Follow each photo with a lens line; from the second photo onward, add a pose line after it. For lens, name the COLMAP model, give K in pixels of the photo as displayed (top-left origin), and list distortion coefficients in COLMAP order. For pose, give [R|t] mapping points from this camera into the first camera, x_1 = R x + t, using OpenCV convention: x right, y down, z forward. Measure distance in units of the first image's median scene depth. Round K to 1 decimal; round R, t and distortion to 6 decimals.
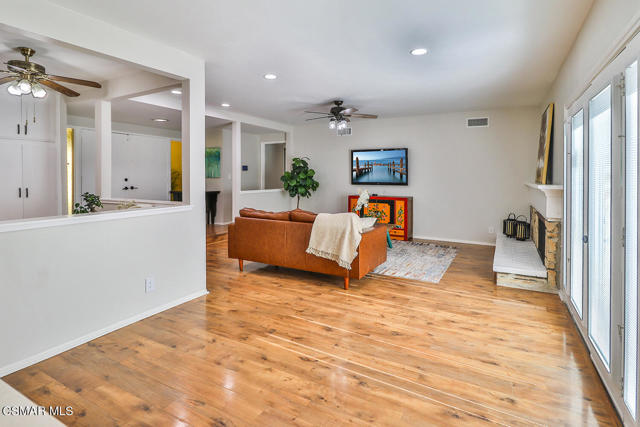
lens RADIAL K [[329.1, 0, 315.8], [0, 329.1, 183.2], [0, 0, 1]] dist [0.013620, -0.005237]
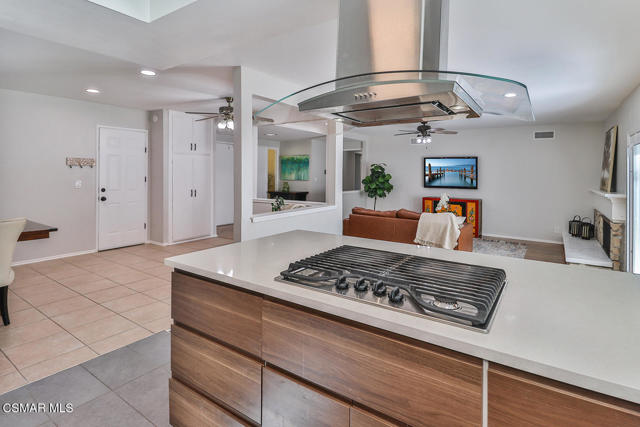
lens RADIAL K [[329.1, 0, 322.0], [0, 329.1, 177.0], [0, 0, 1]] dist [0.013620, -0.005237]
pose [[0.995209, 0.008245, -0.097424, -0.149758], [-0.009395, 0.999891, -0.011351, -0.018071], [0.097320, 0.012212, 0.995178, -0.195608]]
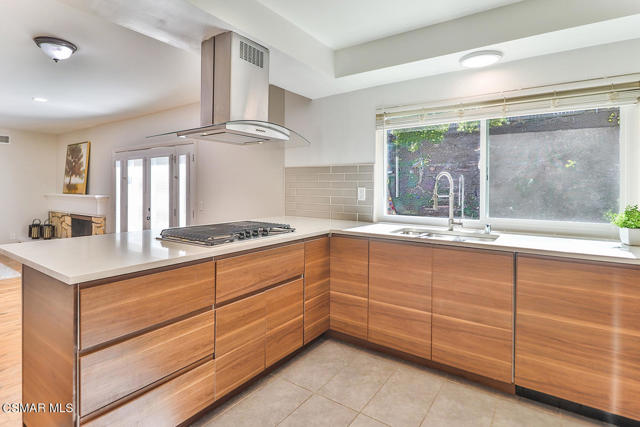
lens RADIAL K [[329.1, 0, 306.6], [0, 329.1, 192.4], [0, 0, 1]] dist [0.013620, -0.005237]
pose [[0.119889, -0.012377, 0.992710, -0.432860], [0.012235, 0.999865, 0.010988, -0.008578], [-0.992712, 0.010828, 0.120024, -0.121962]]
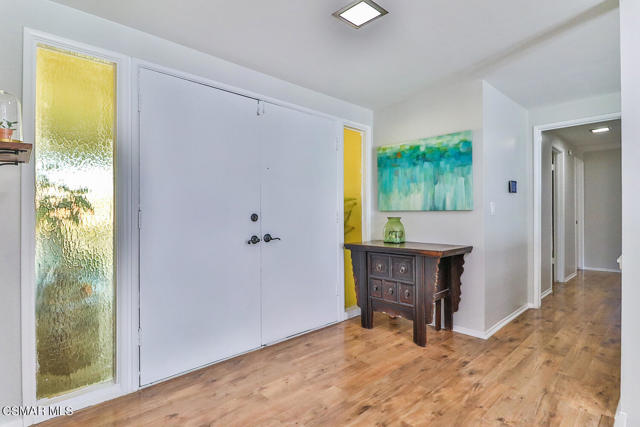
lens RADIAL K [[329.1, 0, 315.5], [0, 329.1, 213.3], [0, 0, 1]] dist [0.013620, -0.005237]
pose [[0.947993, -0.005621, -0.318242, -0.393410], [0.001599, 0.999916, -0.012897, -0.010722], [0.318288, 0.011718, 0.947922, 0.674045]]
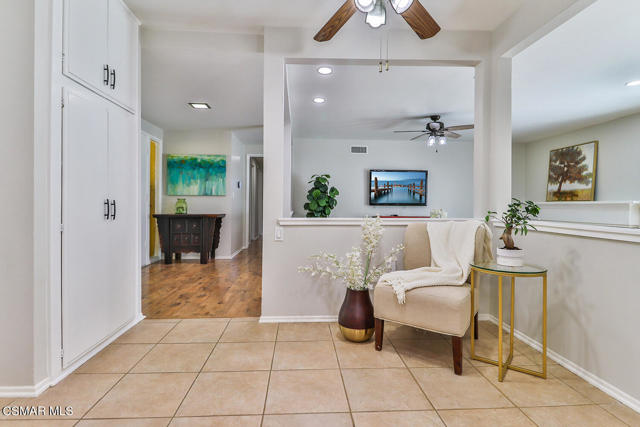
lens RADIAL K [[329.1, 0, 321.6], [0, 329.1, 205.0], [0, 0, 1]] dist [0.013620, -0.005237]
pose [[0.844235, 0.004097, 0.535957, -0.584946], [0.004152, 0.999891, -0.014182, 0.017776], [-0.535957, 0.014198, 0.844126, 0.293320]]
